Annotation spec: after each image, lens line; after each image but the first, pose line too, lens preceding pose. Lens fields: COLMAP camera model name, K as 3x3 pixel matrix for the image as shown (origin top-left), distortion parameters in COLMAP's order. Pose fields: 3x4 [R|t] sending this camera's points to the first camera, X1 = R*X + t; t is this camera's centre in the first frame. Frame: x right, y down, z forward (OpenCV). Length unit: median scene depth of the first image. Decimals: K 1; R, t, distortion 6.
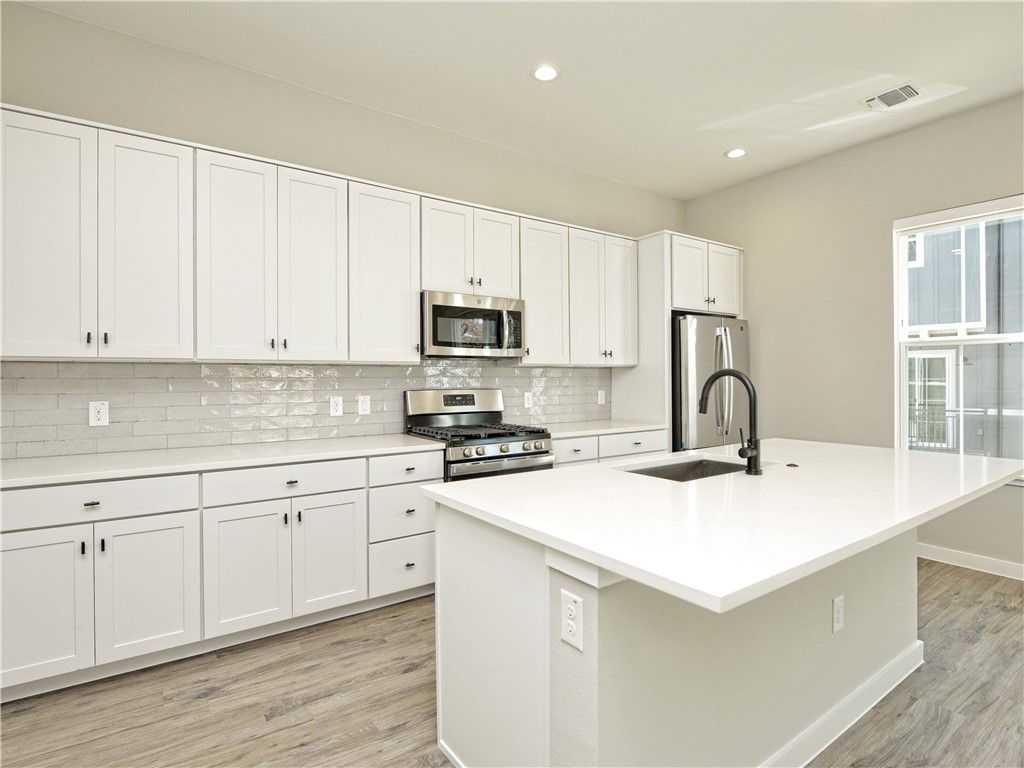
lens RADIAL K [[536.8, 0, 515.2], [0, 536.8, 377.8], [0, 0, 1]] dist [-0.005228, -0.003305]
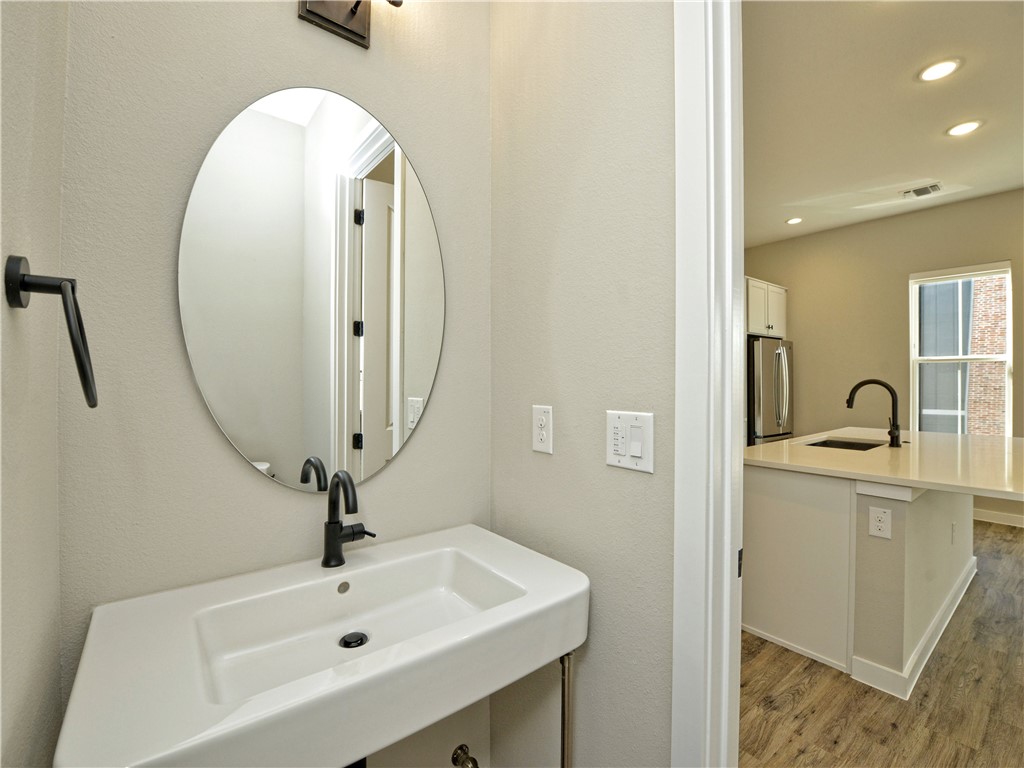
lens RADIAL K [[457.2, 0, 511.4], [0, 457.2, 380.2], [0, 0, 1]] dist [-0.010697, -0.004514]
pose [[0.999000, 0.008506, 0.043888, -0.578245], [-0.008406, 0.999962, -0.002461, -0.002033], [-0.043907, 0.002090, 0.999033, -0.213390]]
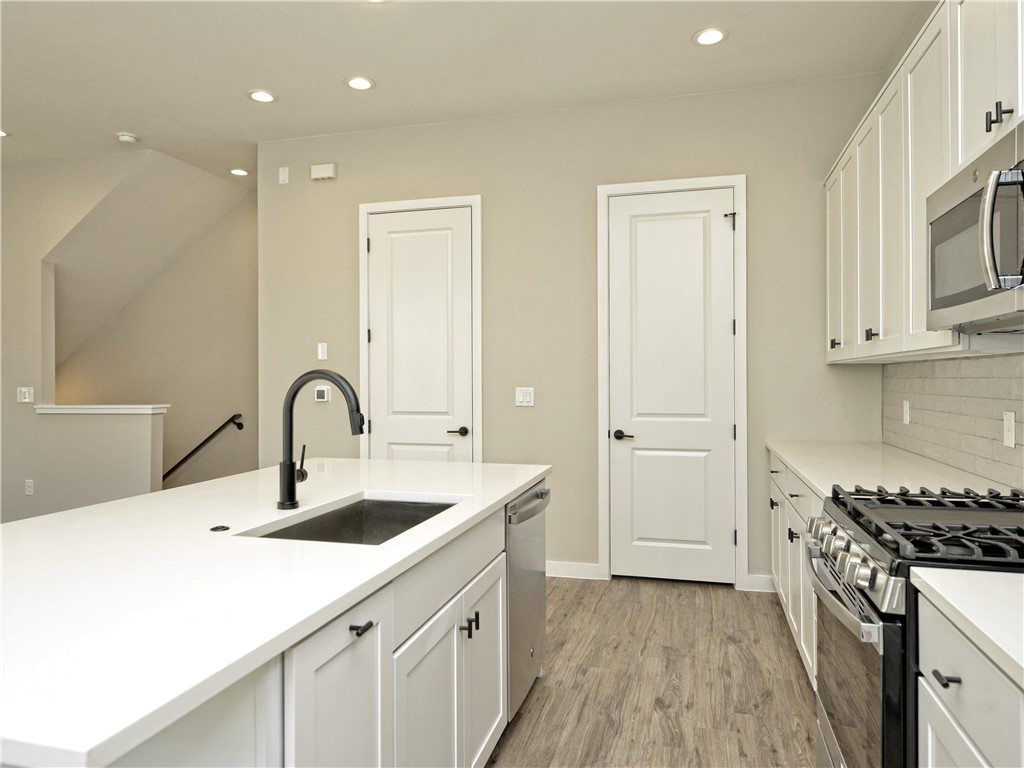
lens RADIAL K [[700.2, 0, 512.2], [0, 700.2, 362.1], [0, 0, 1]] dist [0.033788, -0.000618]
pose [[-0.777454, -0.004732, -0.628922, 0.667963], [0.009917, 0.999755, -0.019782, -0.008101], [0.628861, -0.021616, -0.777217, 1.584807]]
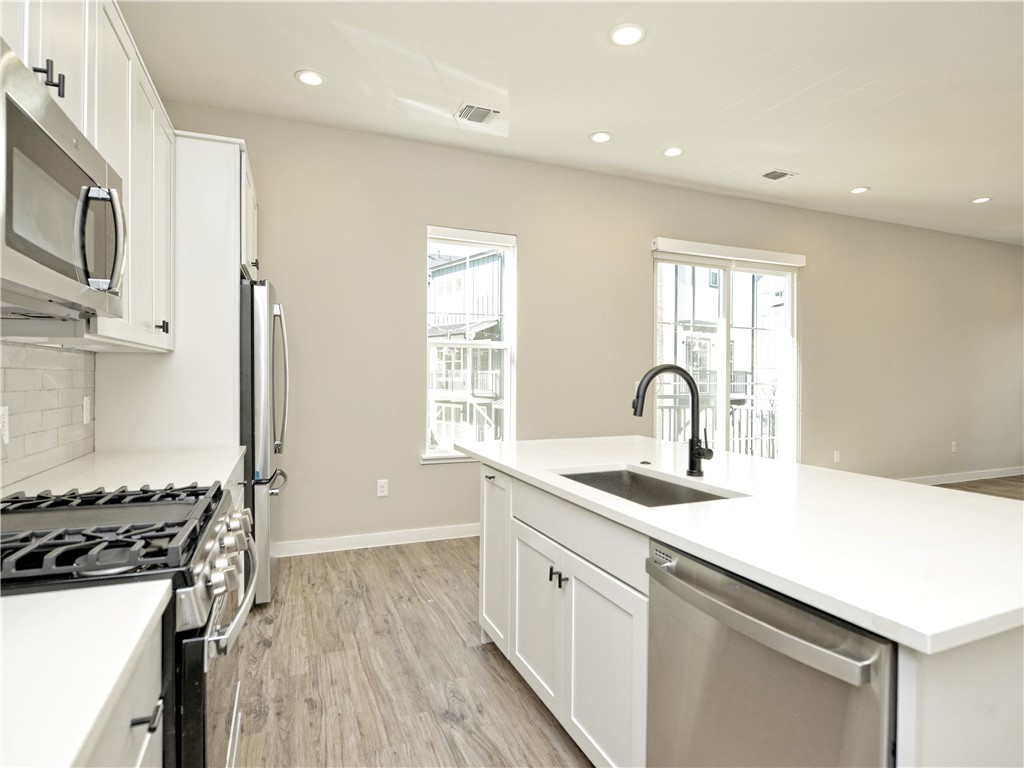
lens RADIAL K [[557.7, 0, 509.4], [0, 557.7, 378.1], [0, 0, 1]] dist [-0.002260, -0.000114]
pose [[0.239730, 0.005793, 0.970822, -0.451993], [-0.004165, 0.999979, -0.004938, 0.010830], [-0.970831, -0.002859, 0.239749, 0.851924]]
